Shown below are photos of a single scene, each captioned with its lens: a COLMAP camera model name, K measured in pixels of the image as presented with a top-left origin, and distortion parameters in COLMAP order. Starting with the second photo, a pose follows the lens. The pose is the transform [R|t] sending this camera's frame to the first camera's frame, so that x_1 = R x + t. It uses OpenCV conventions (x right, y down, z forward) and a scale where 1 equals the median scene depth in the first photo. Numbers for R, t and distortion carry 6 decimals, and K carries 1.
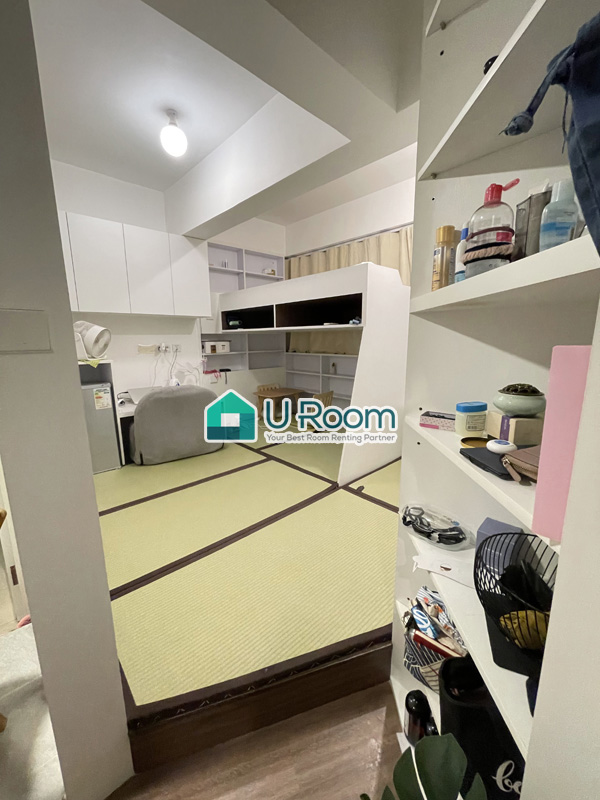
lens RADIAL K [[320.0, 0, 302.8], [0, 320.0, 396.0], [0, 0, 1]] dist [-0.003677, 0.000133]
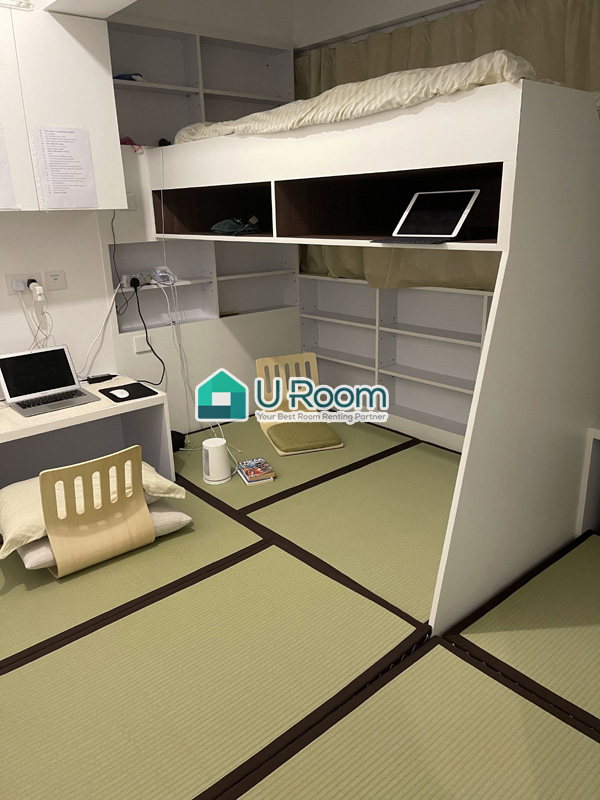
lens RADIAL K [[598.7, 0, 296.3], [0, 598.7, 405.2], [0, 0, 1]] dist [0.037035, -0.024699]
pose [[0.998560, -0.007893, -0.053055, -0.016574], [0.015420, 0.989602, 0.143006, -0.104203], [0.051374, -0.143618, 0.988299, 0.176365]]
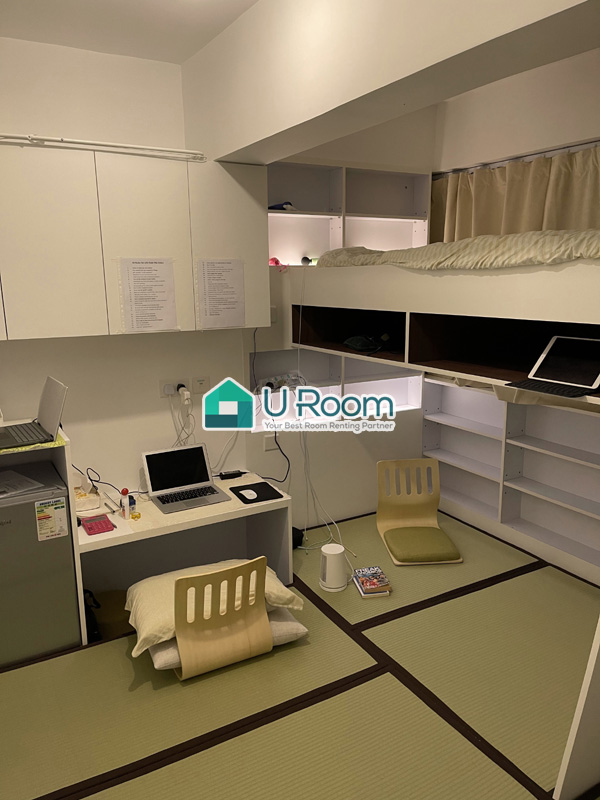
lens RADIAL K [[598.7, 0, 297.1], [0, 598.7, 404.9], [0, 0, 1]] dist [0.037035, -0.024699]
pose [[0.970357, 0.042494, -0.237911, -0.032786], [-0.034270, 0.998667, 0.038601, -0.179509], [0.239235, -0.029304, 0.970519, 0.152268]]
